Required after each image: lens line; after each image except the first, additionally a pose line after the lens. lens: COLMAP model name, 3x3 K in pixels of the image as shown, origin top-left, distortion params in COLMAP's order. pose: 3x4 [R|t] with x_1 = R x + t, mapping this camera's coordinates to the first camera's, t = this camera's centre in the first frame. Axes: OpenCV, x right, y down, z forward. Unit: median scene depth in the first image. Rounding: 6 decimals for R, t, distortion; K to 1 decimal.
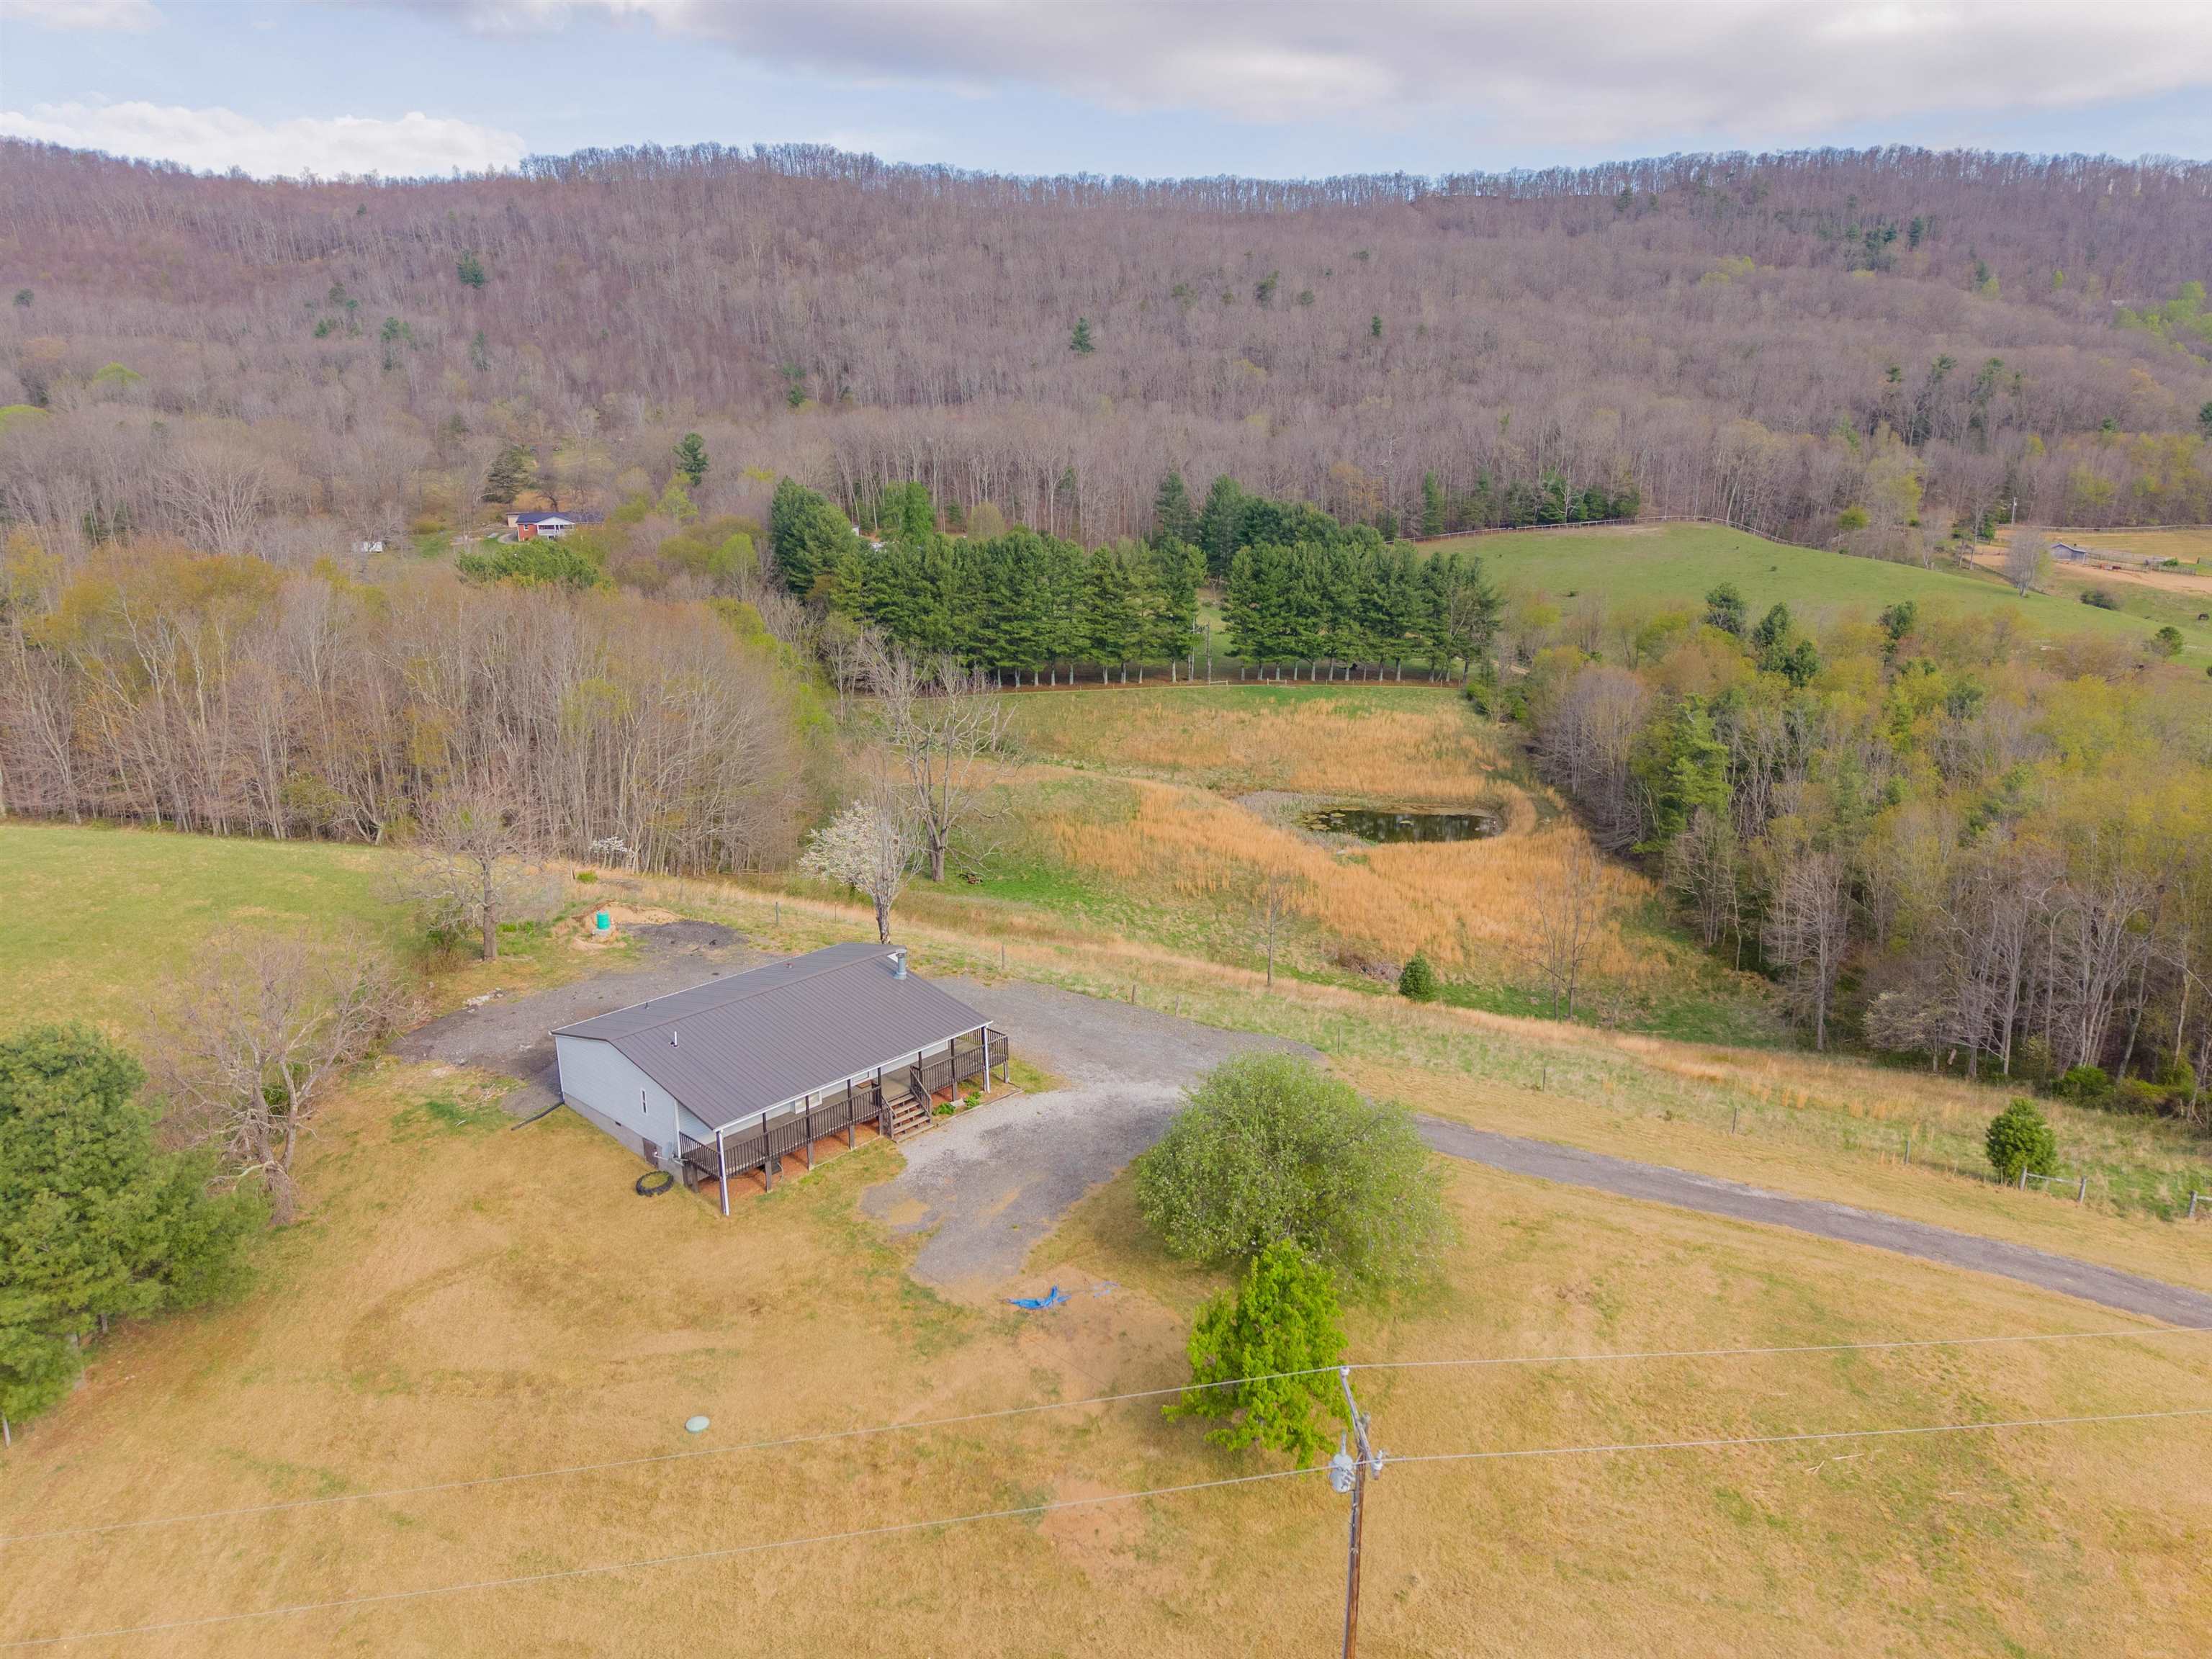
lens RADIAL K [[1514.0, 0, 1091.7], [0, 1514.0, 823.8], [0, 0, 1]] dist [0.019652, -0.027599]
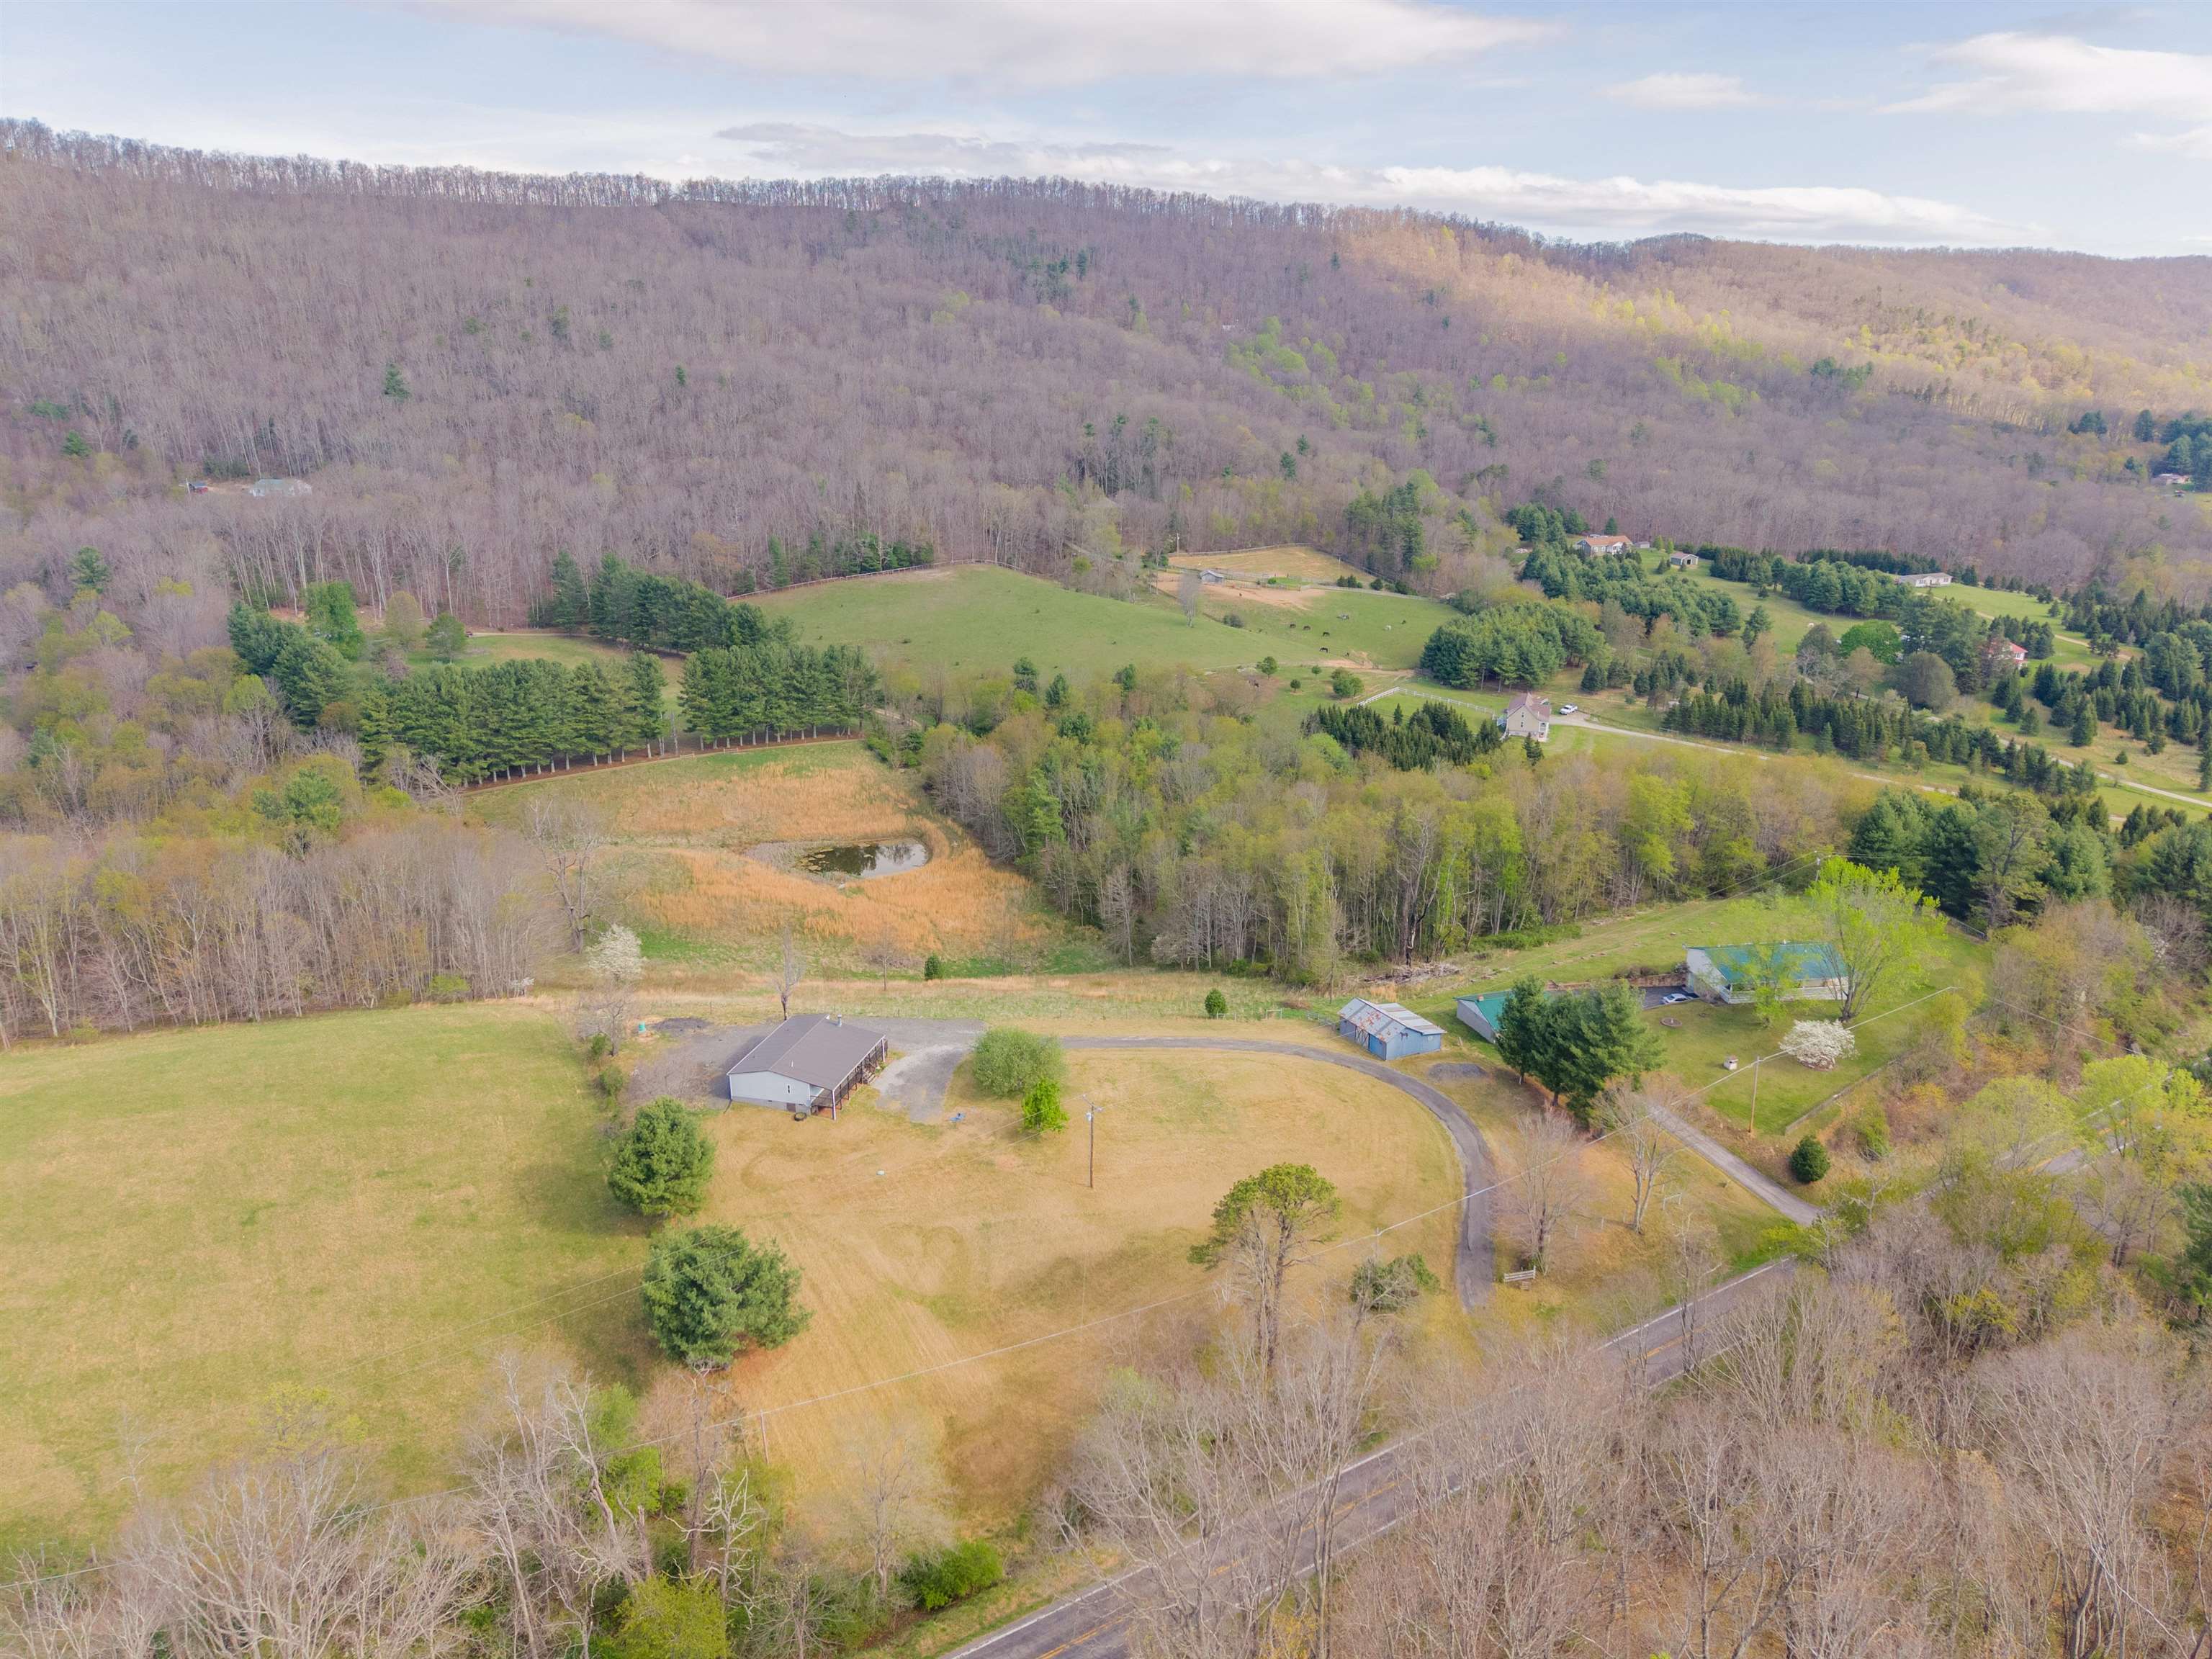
lens RADIAL K [[1514.0, 0, 1106.7], [0, 1514.0, 826.7], [0, 0, 1]] dist [0.019652, -0.027599]
pose [[0.880136, -0.141299, 0.453206, -0.205767], [0.118145, 0.989835, 0.079168, -0.093429], [-0.459786, -0.016134, 0.887883, -0.362396]]
